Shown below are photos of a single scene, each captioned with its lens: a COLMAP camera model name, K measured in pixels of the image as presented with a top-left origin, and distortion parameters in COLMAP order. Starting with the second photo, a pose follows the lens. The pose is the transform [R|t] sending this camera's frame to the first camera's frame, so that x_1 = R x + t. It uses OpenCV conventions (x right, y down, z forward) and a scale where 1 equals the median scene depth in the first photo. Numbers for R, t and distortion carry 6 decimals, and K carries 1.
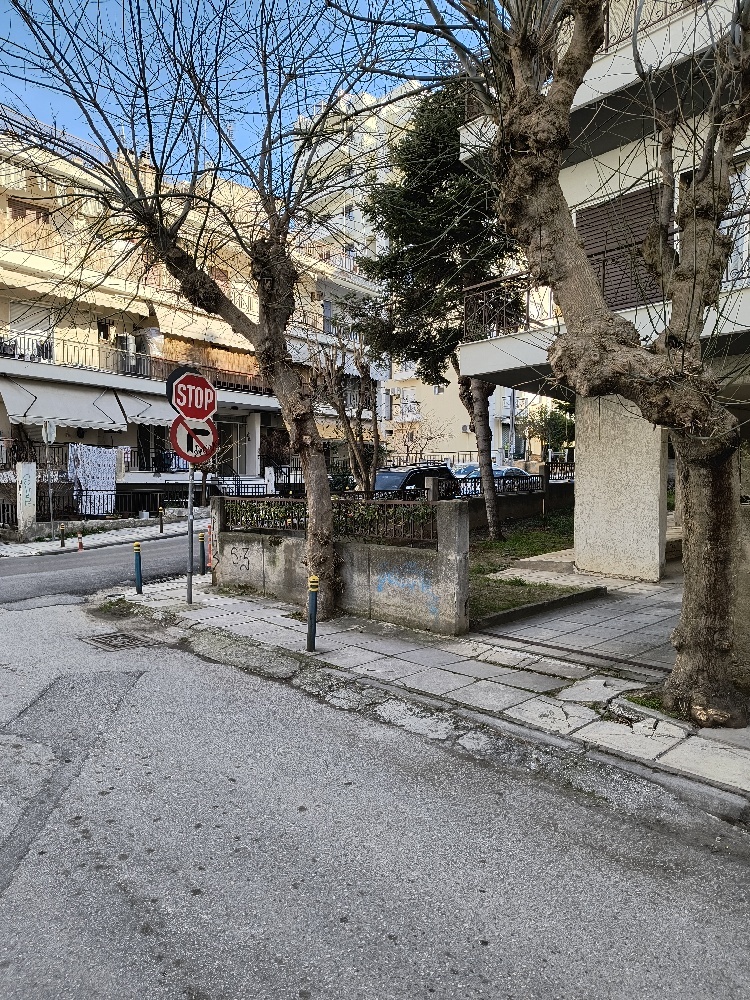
lens RADIAL K [[683.5, 0, 378.5], [0, 683.5, 513.2], [0, 0, 1]] dist [0.001435, 0.055944]
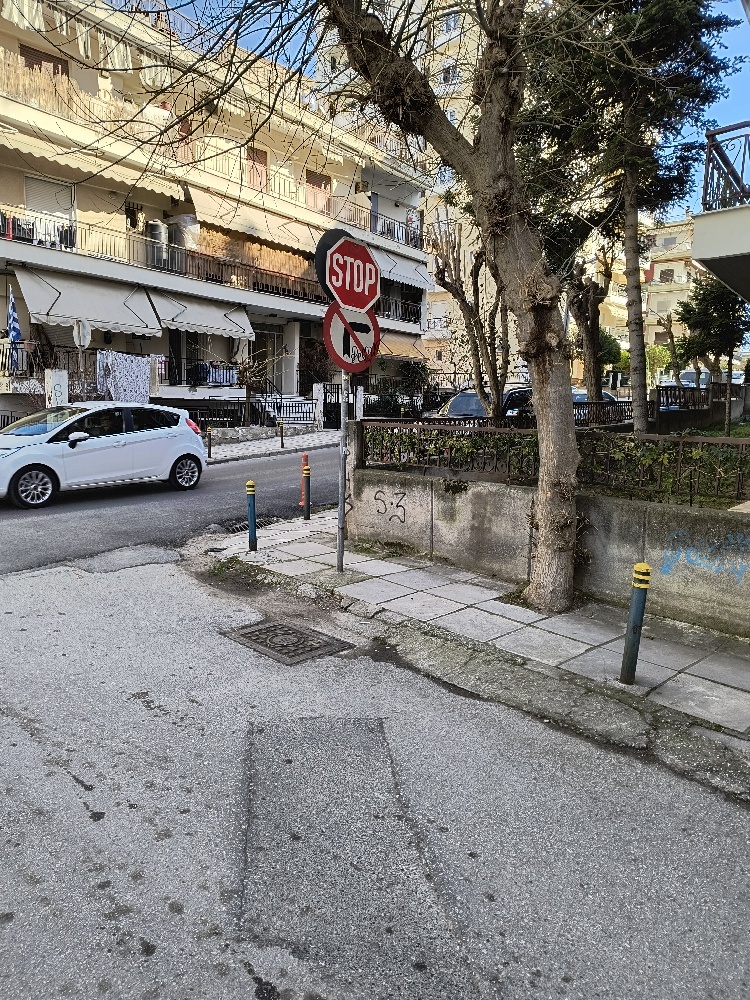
lens RADIAL K [[679.5, 0, 365.5], [0, 679.5, 504.9], [0, 0, 1]] dist [0.024821, -0.002553]
pose [[0.999659, 0.025978, -0.002614, -0.216775], [-0.025568, 0.994300, 0.103505, -0.009962], [0.005288, -0.103402, 0.994626, 0.258870]]
